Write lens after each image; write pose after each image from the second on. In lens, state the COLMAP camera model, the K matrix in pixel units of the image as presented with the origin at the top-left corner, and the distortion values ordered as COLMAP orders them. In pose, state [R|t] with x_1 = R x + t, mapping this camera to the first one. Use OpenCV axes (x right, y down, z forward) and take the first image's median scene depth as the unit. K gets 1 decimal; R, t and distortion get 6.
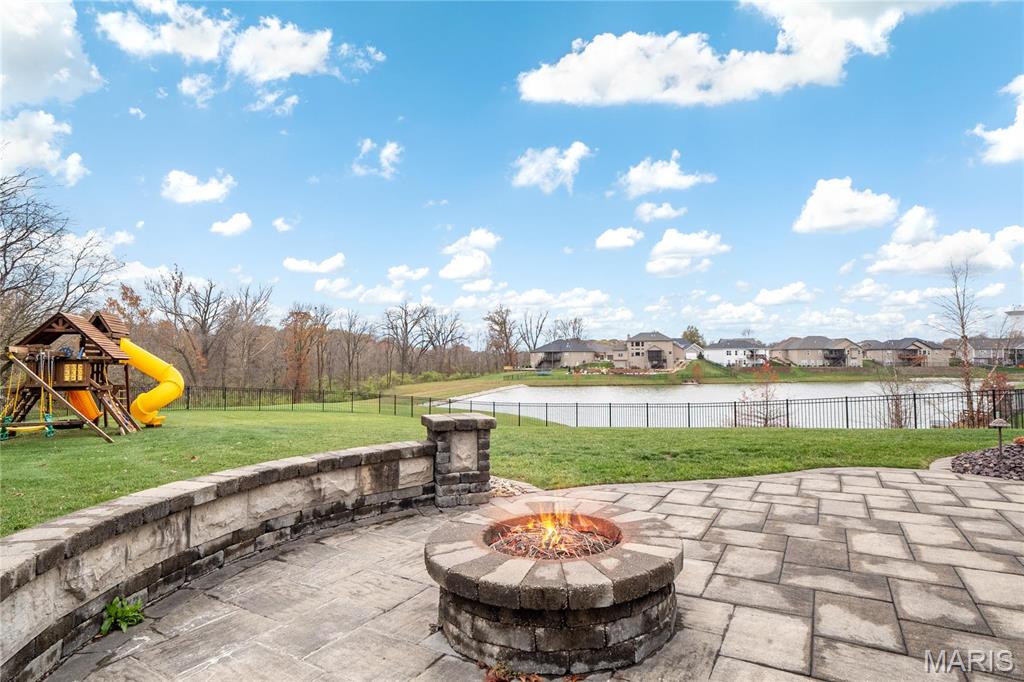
lens RADIAL K [[546.7, 0, 512.0], [0, 546.7, 341.0], [0, 0, 1]] dist [-0.003888, -0.001879]
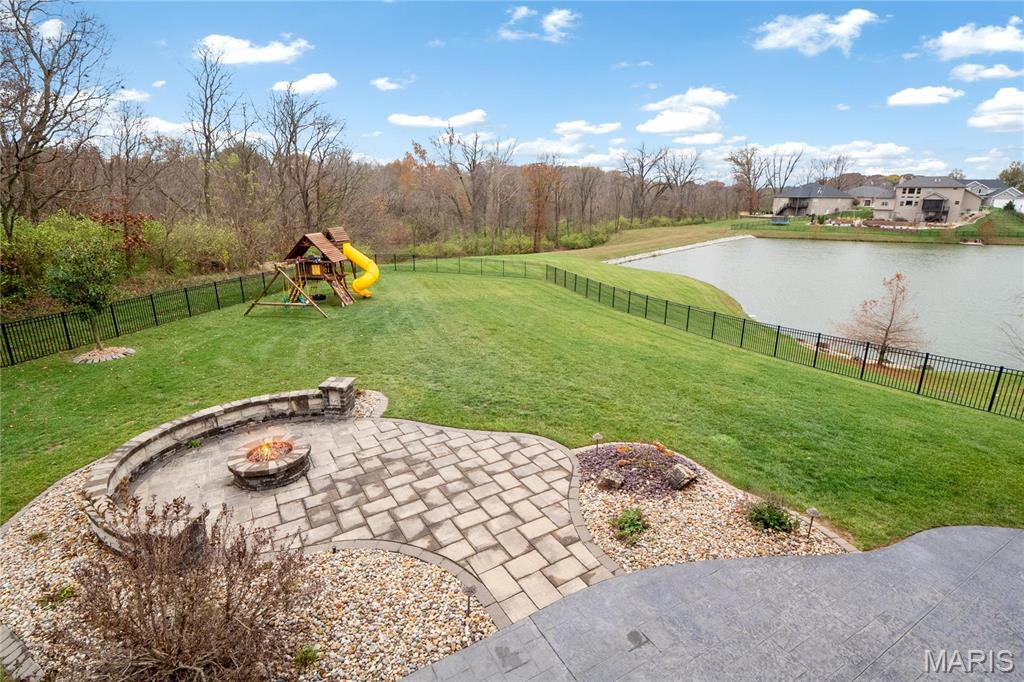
lens RADIAL K [[526.5, 0, 512.0], [0, 526.5, 341.0], [0, 0, 1]] dist [-0.001581, -0.000460]
pose [[0.873993, 0.143142, -0.464378, 0.475797], [0.017074, 0.945995, 0.323732, -0.223660], [0.485639, -0.290869, 0.824348, -0.125238]]
